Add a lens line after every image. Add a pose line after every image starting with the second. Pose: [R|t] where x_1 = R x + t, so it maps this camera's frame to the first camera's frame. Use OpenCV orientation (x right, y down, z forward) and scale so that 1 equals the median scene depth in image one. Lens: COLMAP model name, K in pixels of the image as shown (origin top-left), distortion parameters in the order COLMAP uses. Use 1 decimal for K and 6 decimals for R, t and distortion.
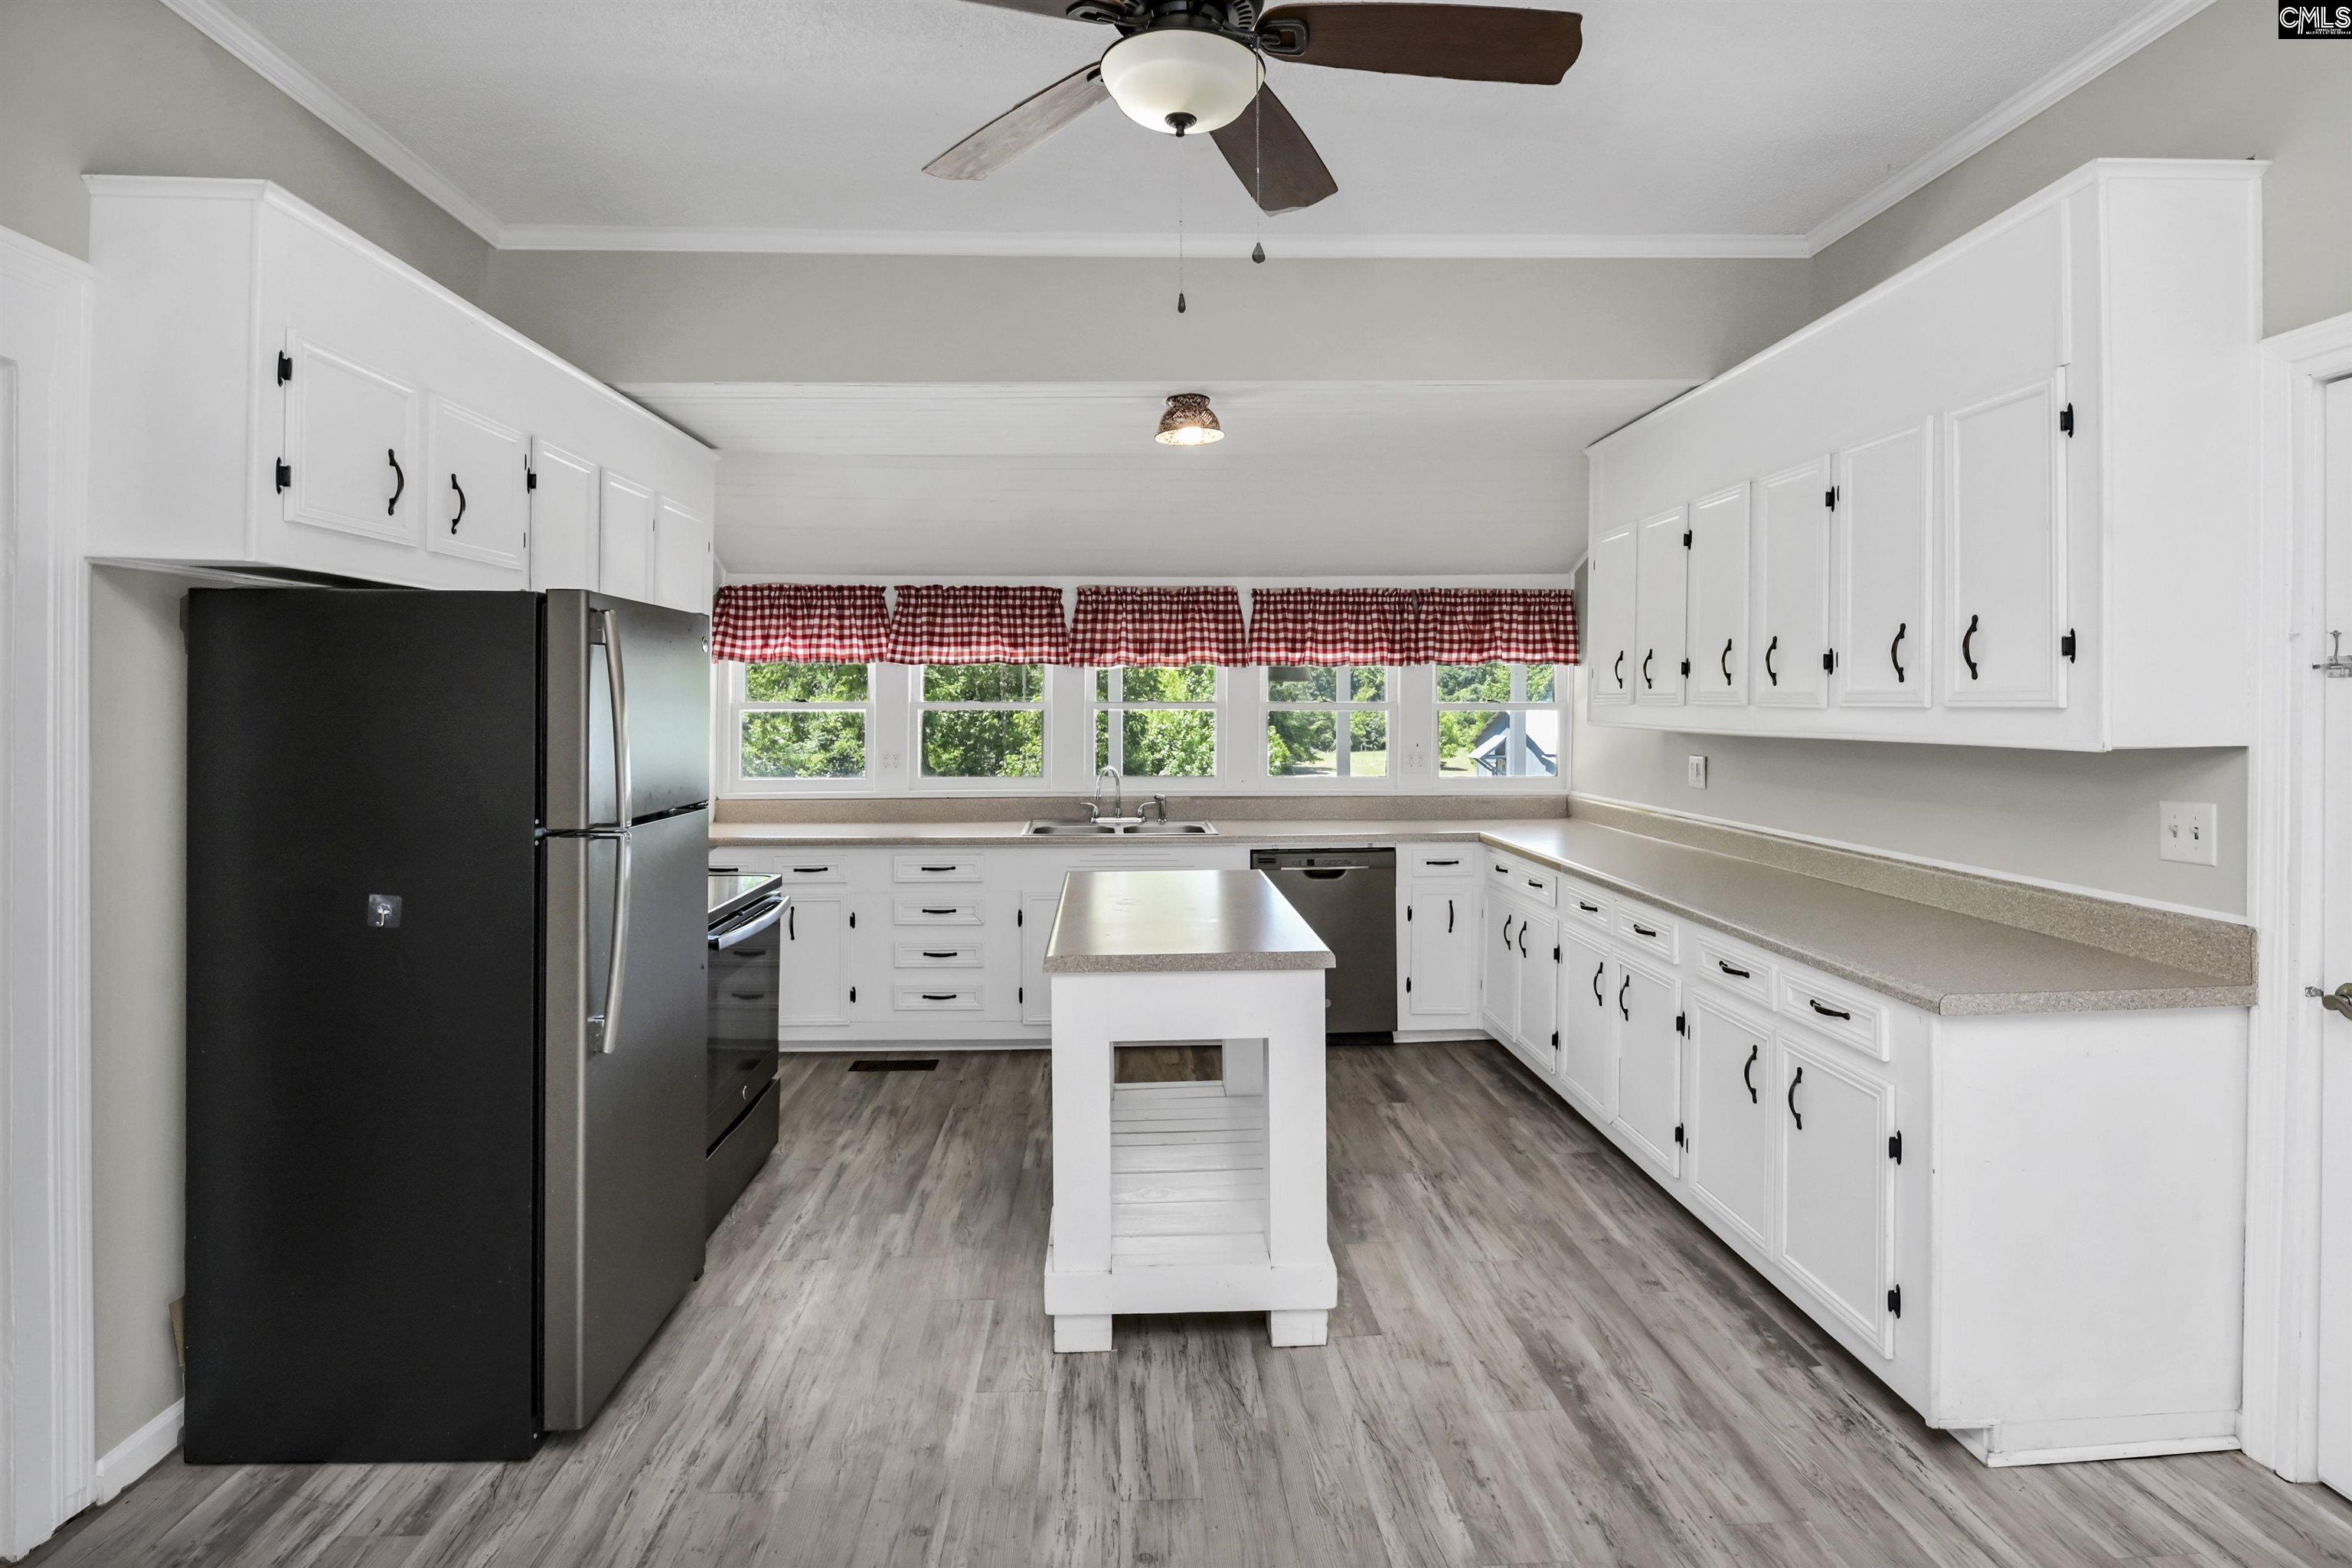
lens RADIAL K [[1196.3, 0, 1165.7], [0, 1196.3, 704.5], [0, 0, 1]] dist [0.006785, -0.010688]
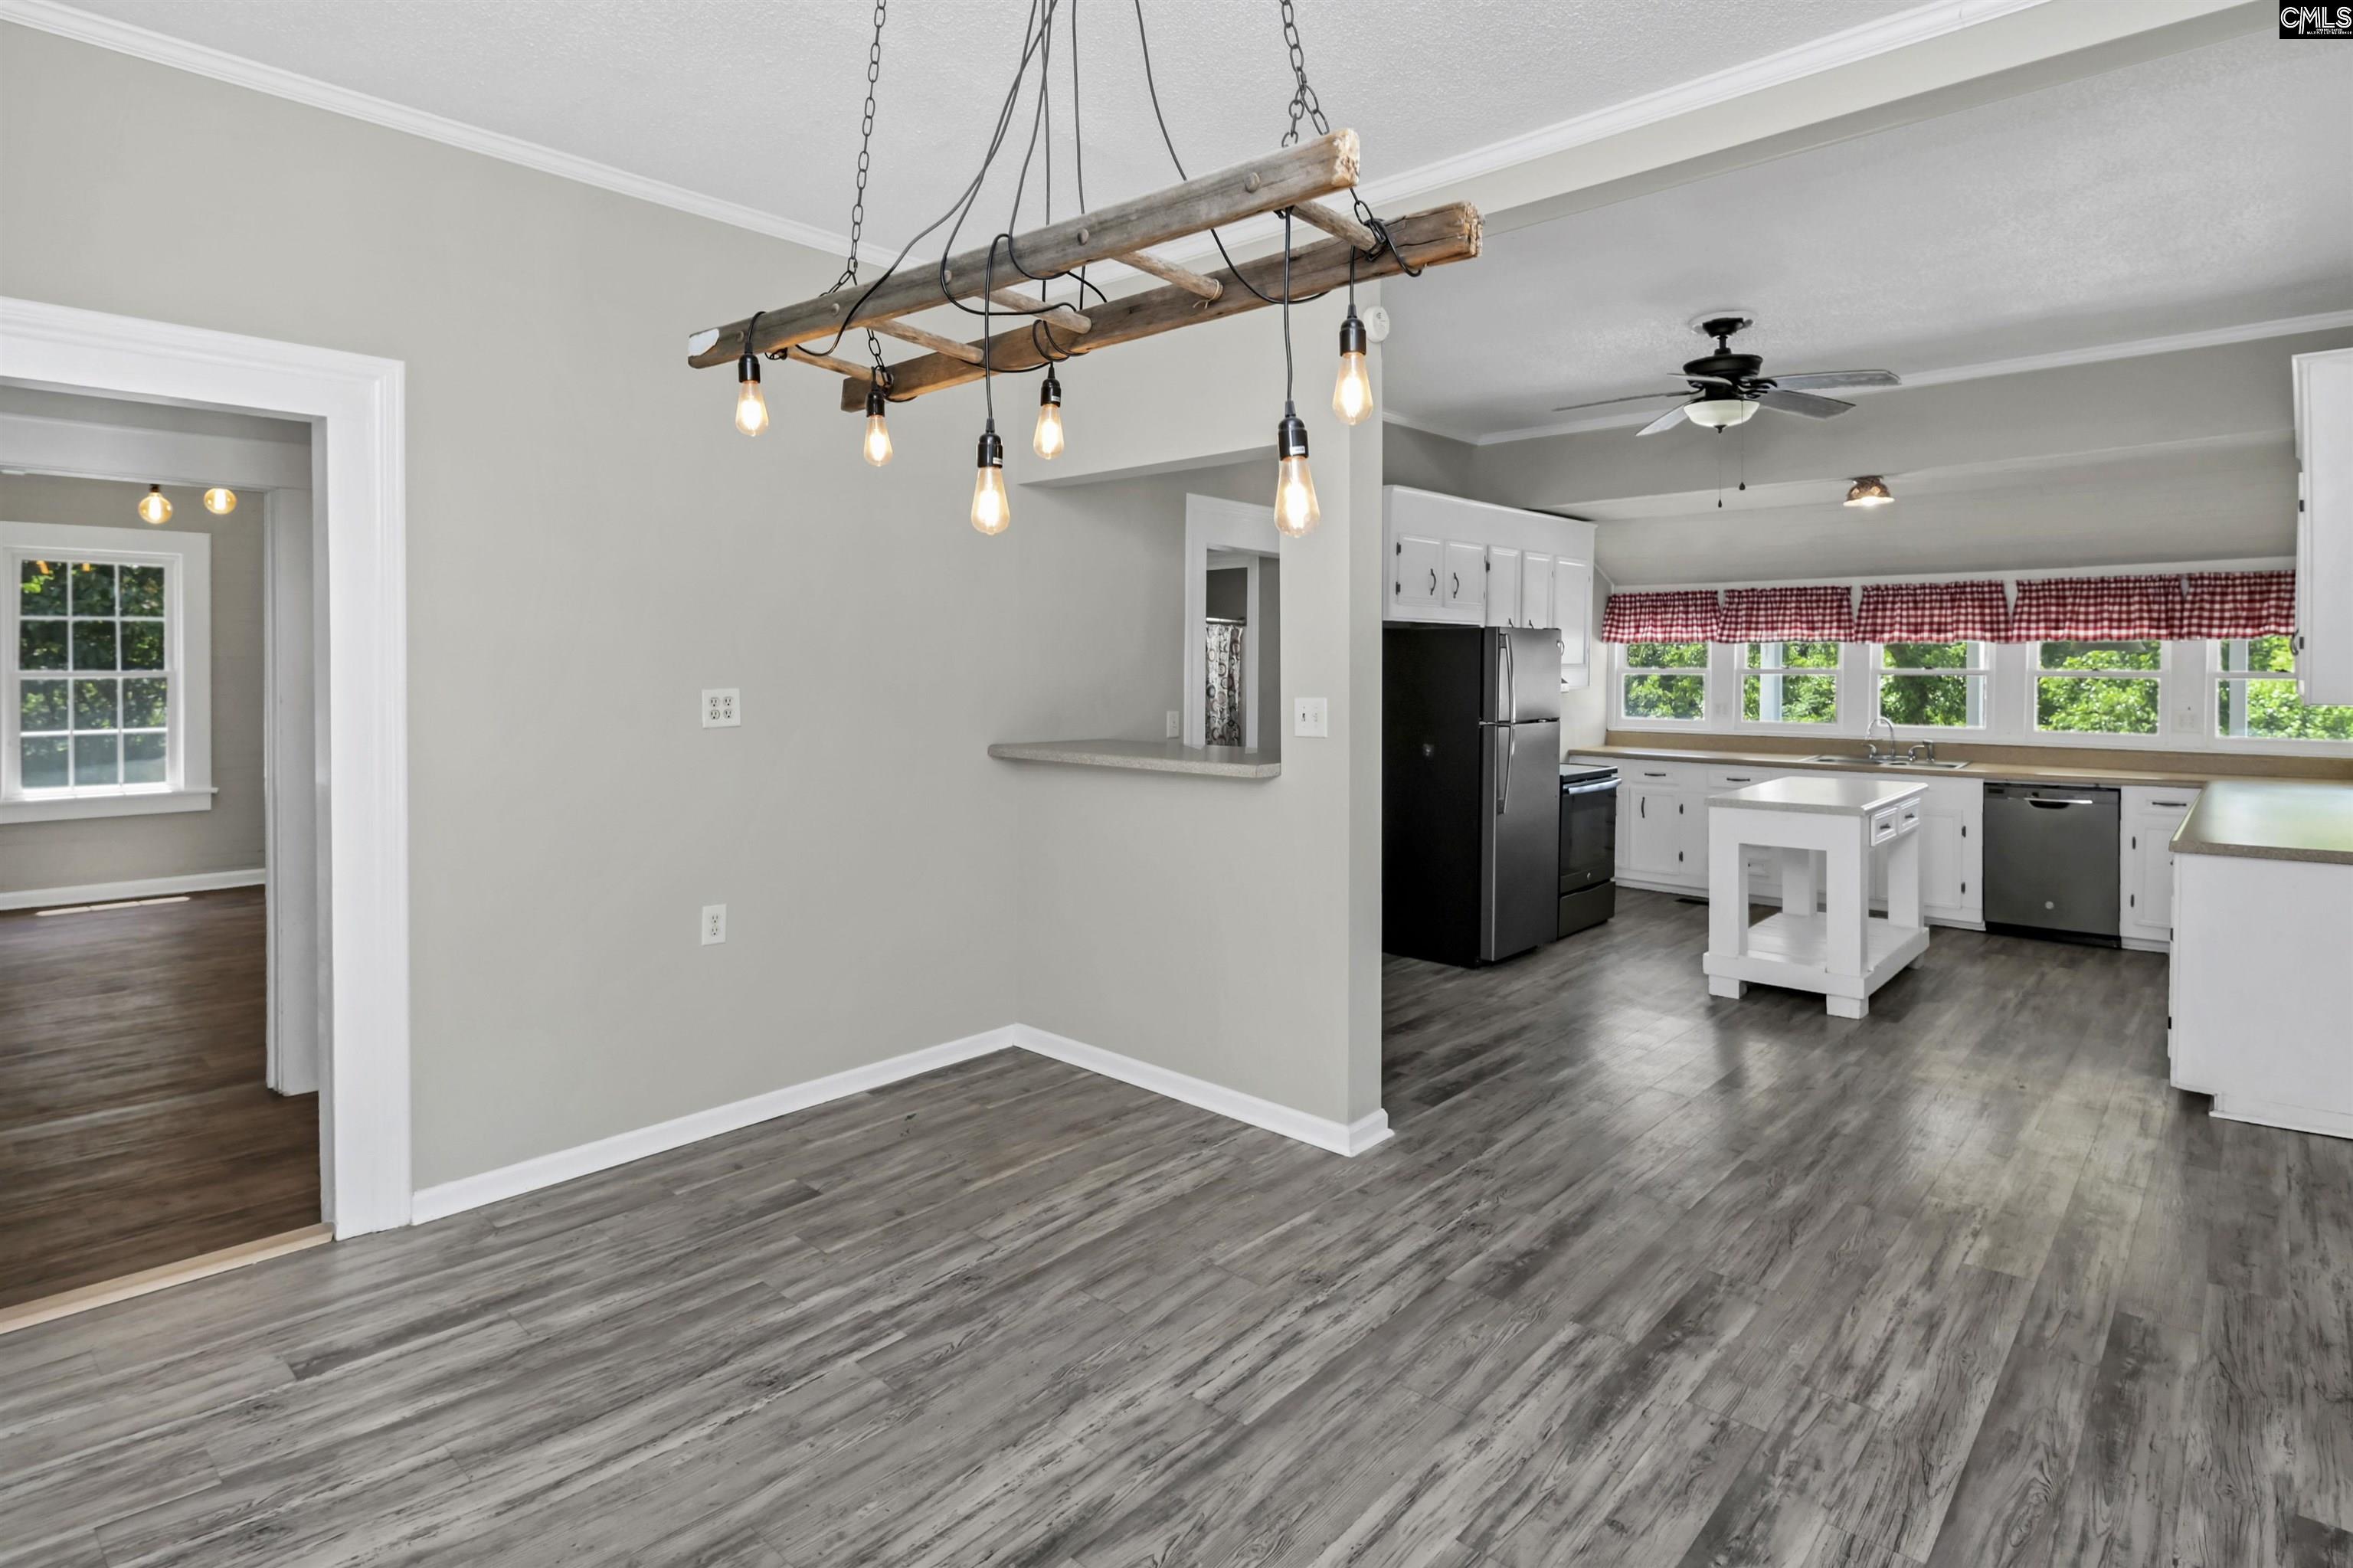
lens RADIAL K [[1224.8, 0, 1197.2], [0, 1224.8, 679.7], [0, 0, 1]] dist [-0.002944, -0.001812]
pose [[0.723680, 0.011282, -0.690043, 0.478647], [-0.002772, 0.999906, 0.013441, -0.010325], [0.690130, -0.007814, 0.723643, -0.743652]]
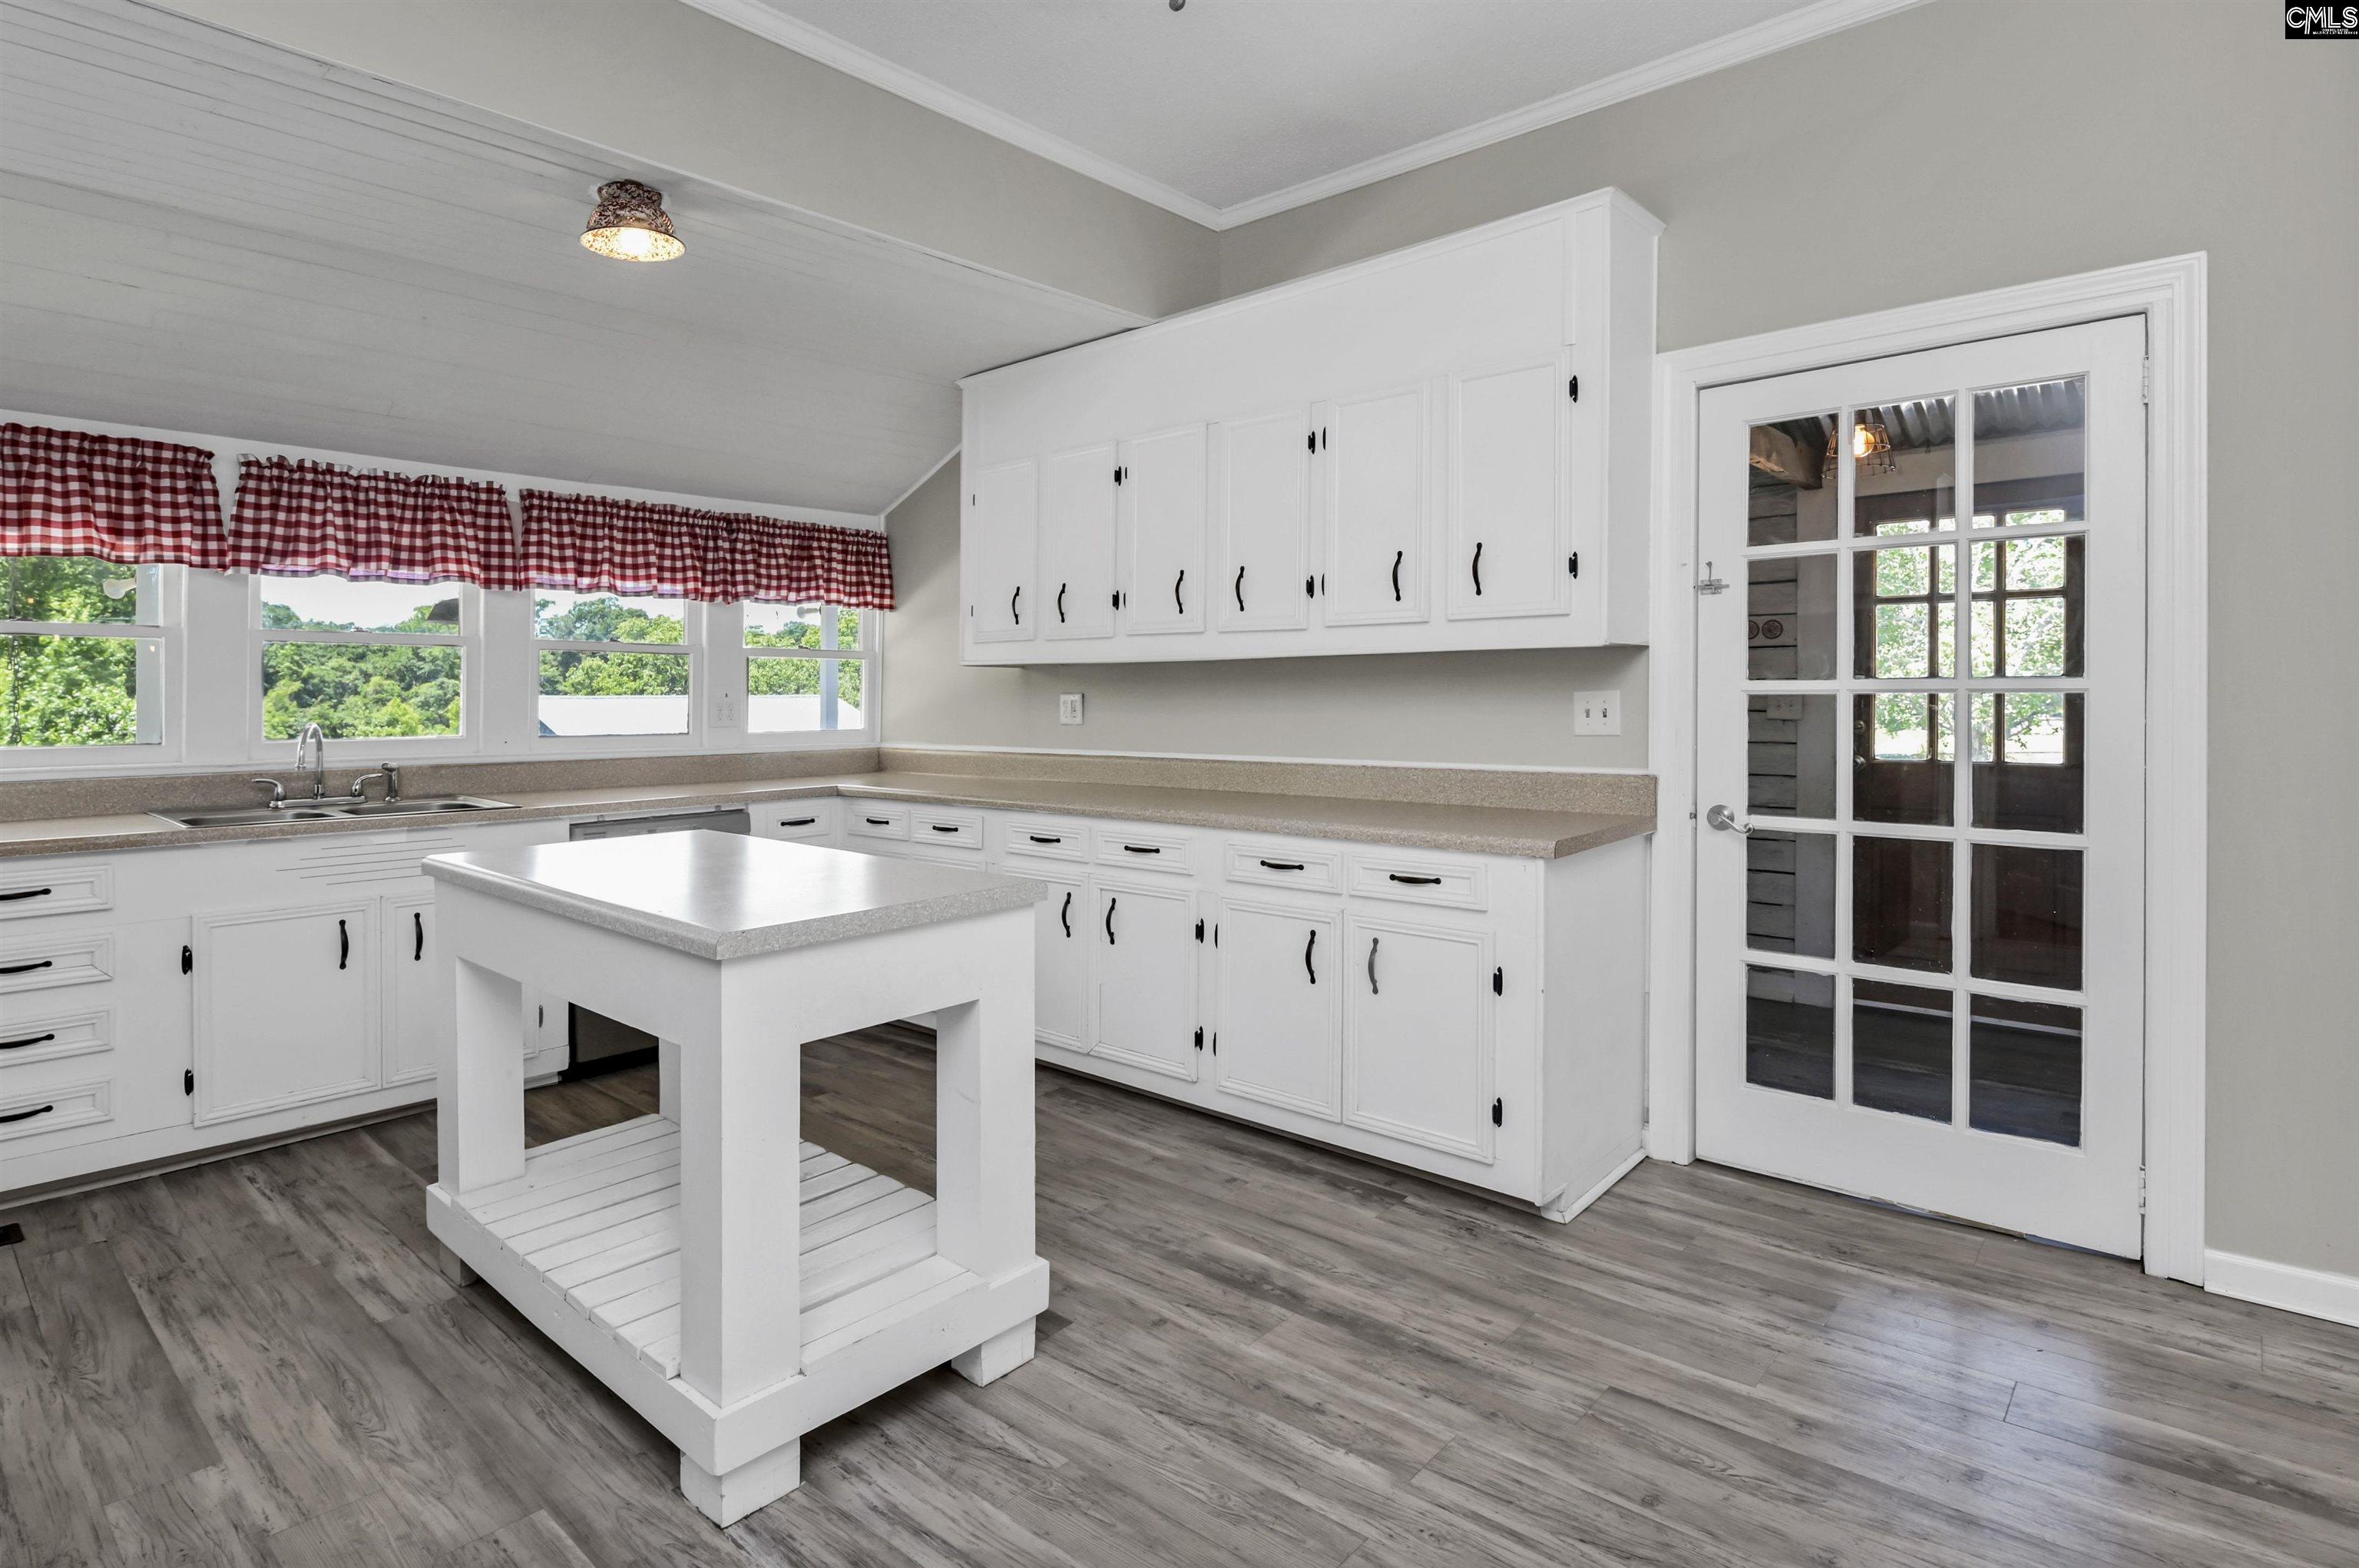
lens RADIAL K [[1199.8, 0, 1169.1], [0, 1199.8, 704.3], [0, 0, 1]] dist [0.006785, -0.010688]
pose [[0.694993, -0.004428, 0.719003, -0.274777], [0.002717, 0.999990, 0.003532, 0.055234], [-0.719011, -0.000502, 0.694998, 0.246014]]
